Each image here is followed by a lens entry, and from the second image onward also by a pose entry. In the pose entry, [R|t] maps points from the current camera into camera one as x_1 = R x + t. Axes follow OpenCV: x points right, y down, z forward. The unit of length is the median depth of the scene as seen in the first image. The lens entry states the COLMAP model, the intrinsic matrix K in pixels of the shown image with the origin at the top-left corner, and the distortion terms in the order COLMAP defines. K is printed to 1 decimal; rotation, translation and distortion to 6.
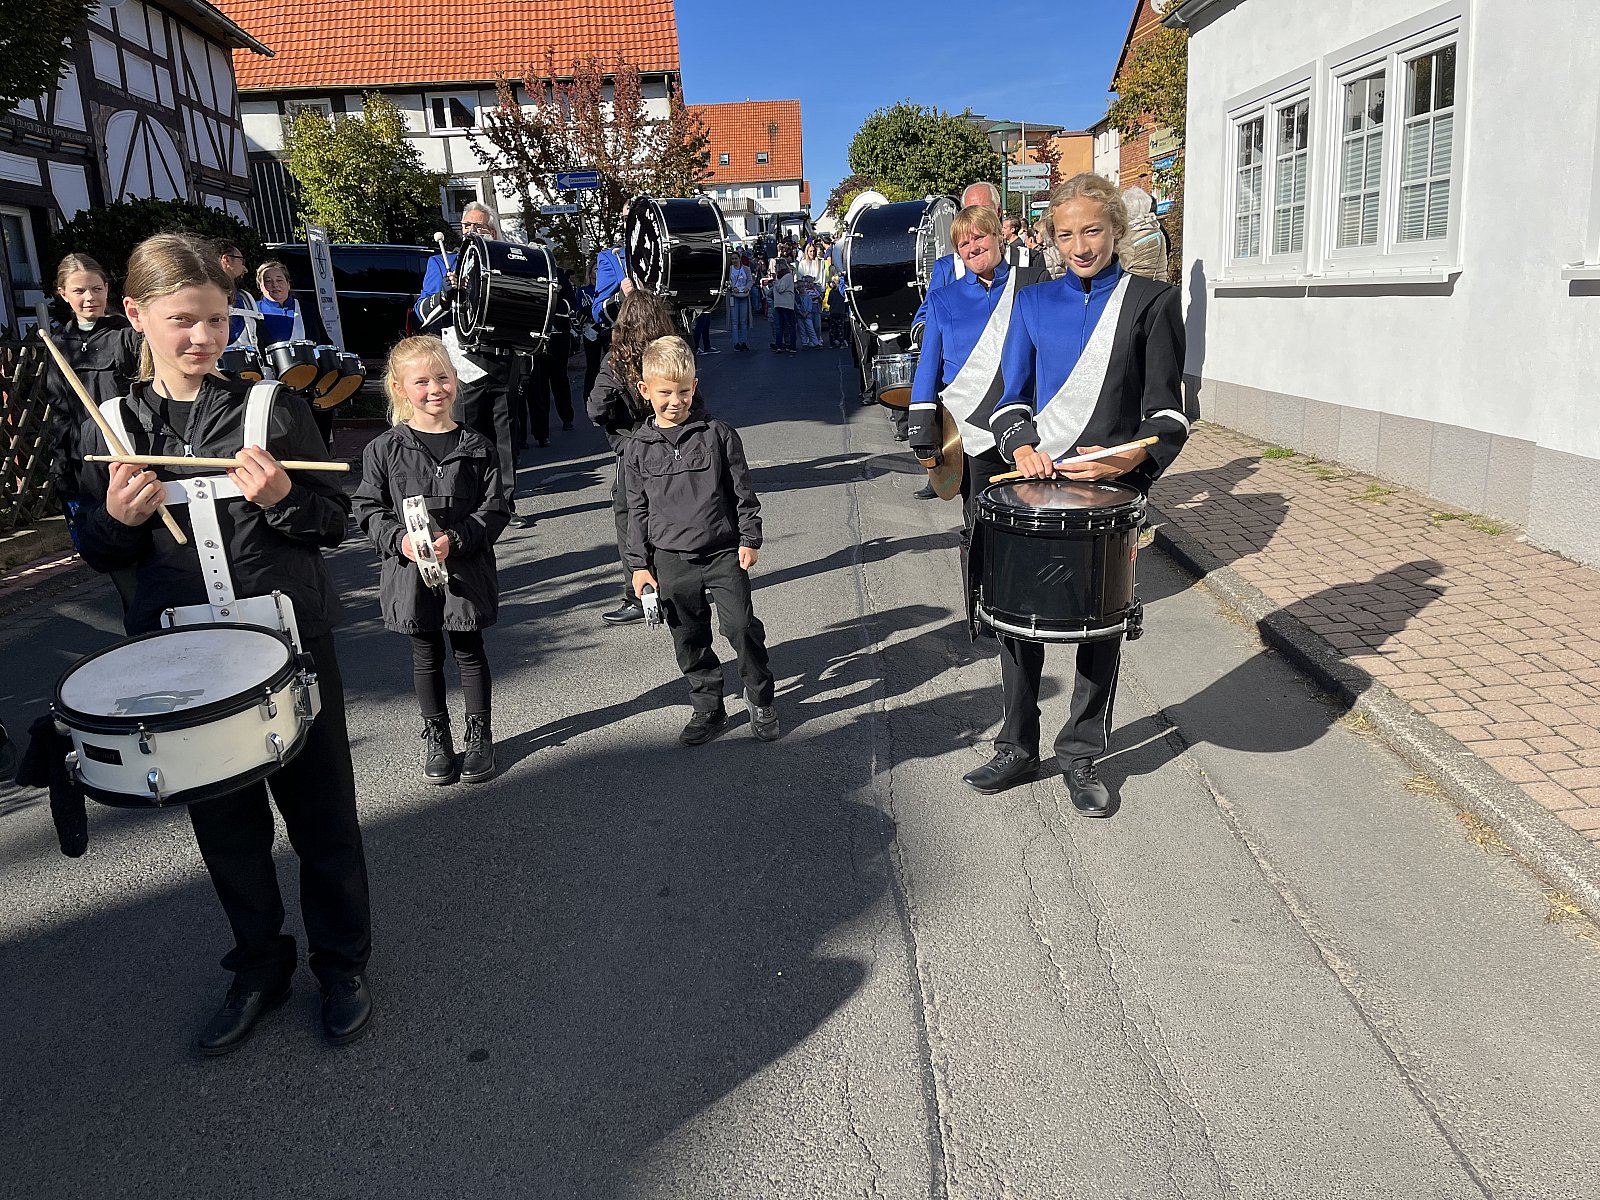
lens RADIAL K [[1213.4, 0, 815.5], [0, 1213.4, 601.2], [0, 0, 1]] dist [0.078973, -0.115780]
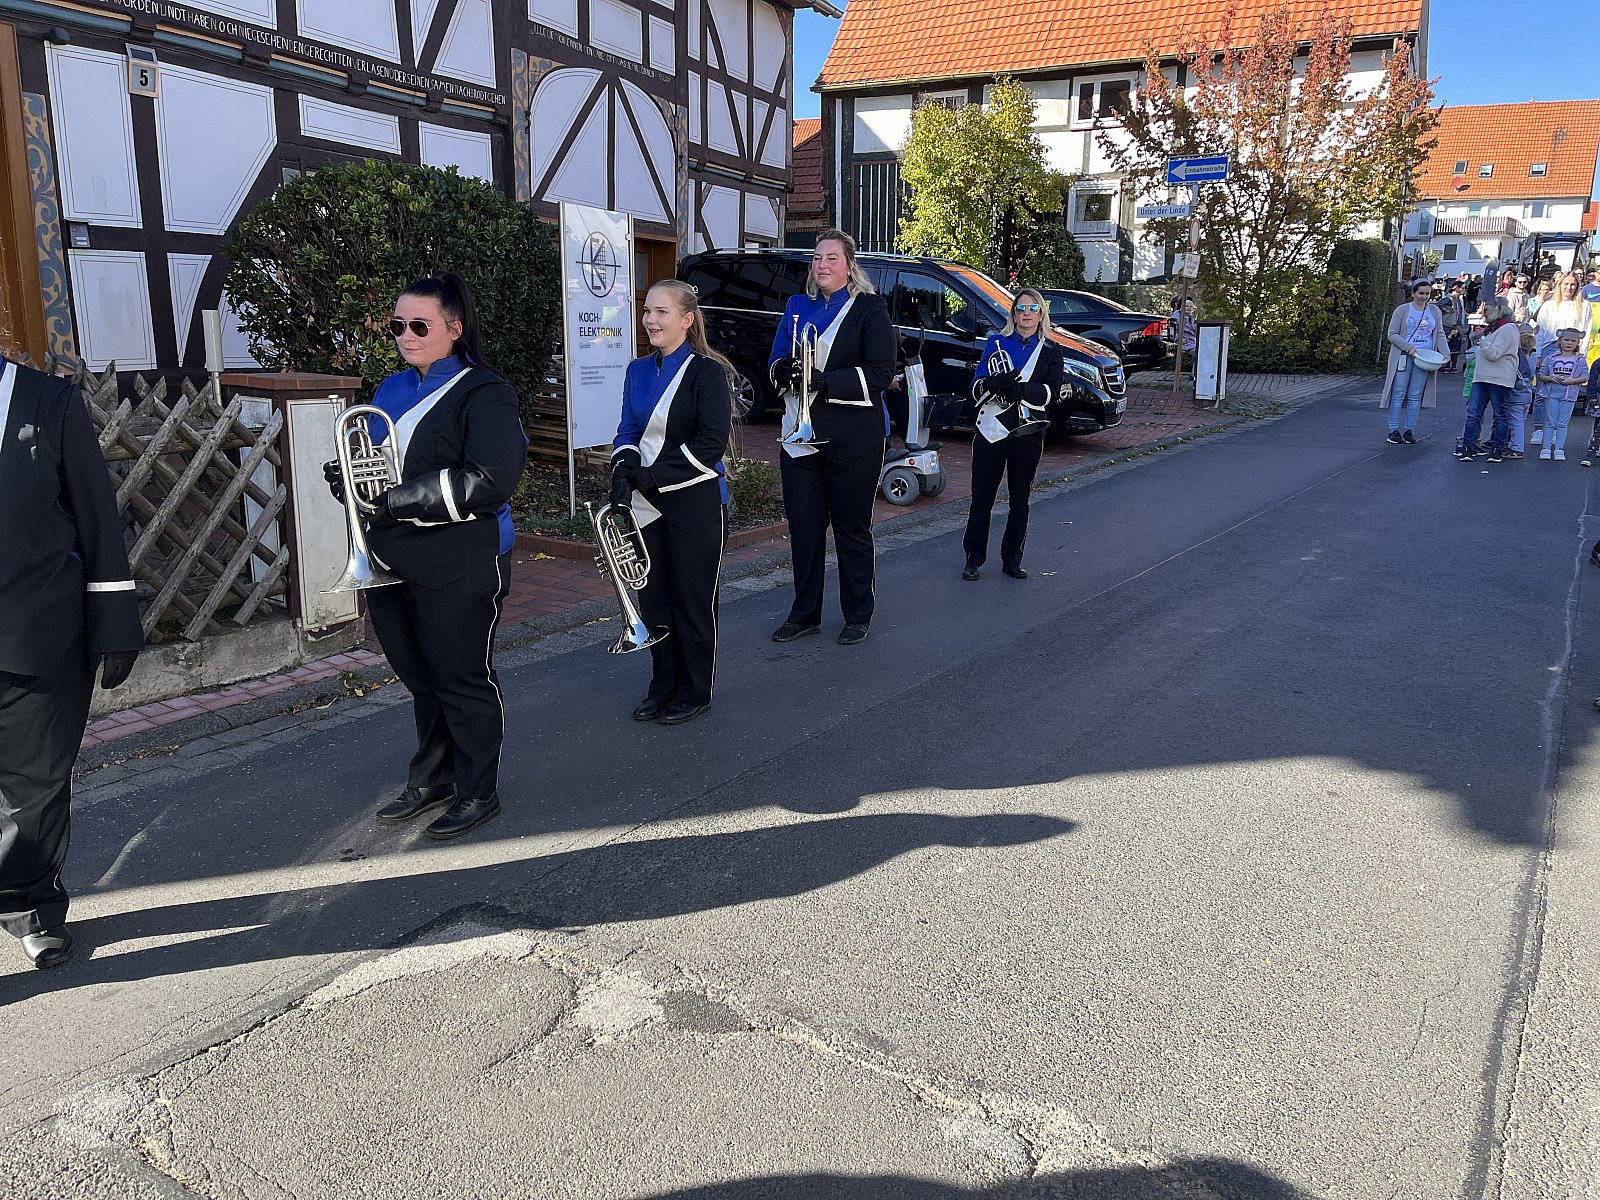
lens RADIAL K [[1207.2, 0, 786.4], [0, 1207.2, 592.7], [0, 0, 1]] dist [0.077771, -0.101395]
pose [[0.841070, 0.177121, -0.511107, 0.003761], [-0.186926, 0.981831, 0.032646, -0.065715], [0.507603, 0.068082, 0.858897, 0.227314]]
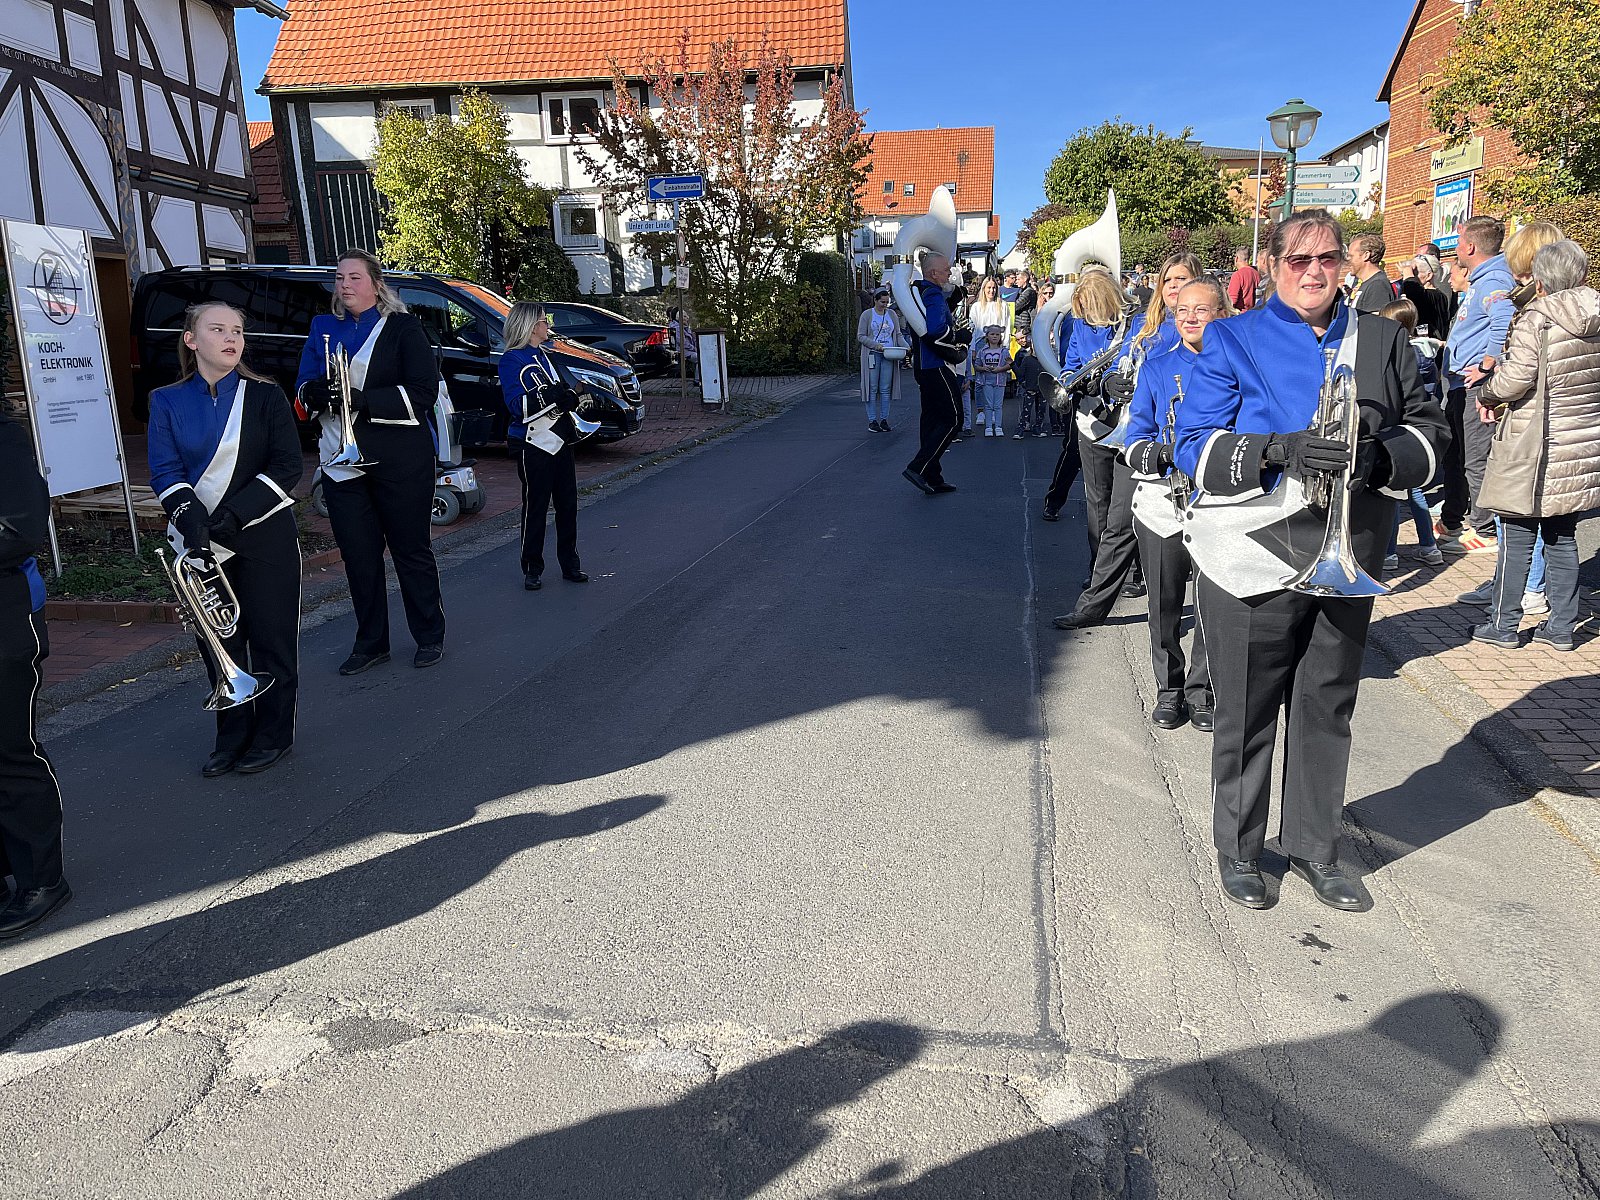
lens RADIAL K [[1213.4, 0, 815.5], [0, 1213.4, 601.2], [0, 0, 1]] dist [0.078973, -0.115780]
pose [[0.989049, 0.055900, -0.136590, 0.001468], [-0.059503, 0.997976, -0.022435, -0.063145], [0.135060, 0.030317, 0.990374, 0.218214]]
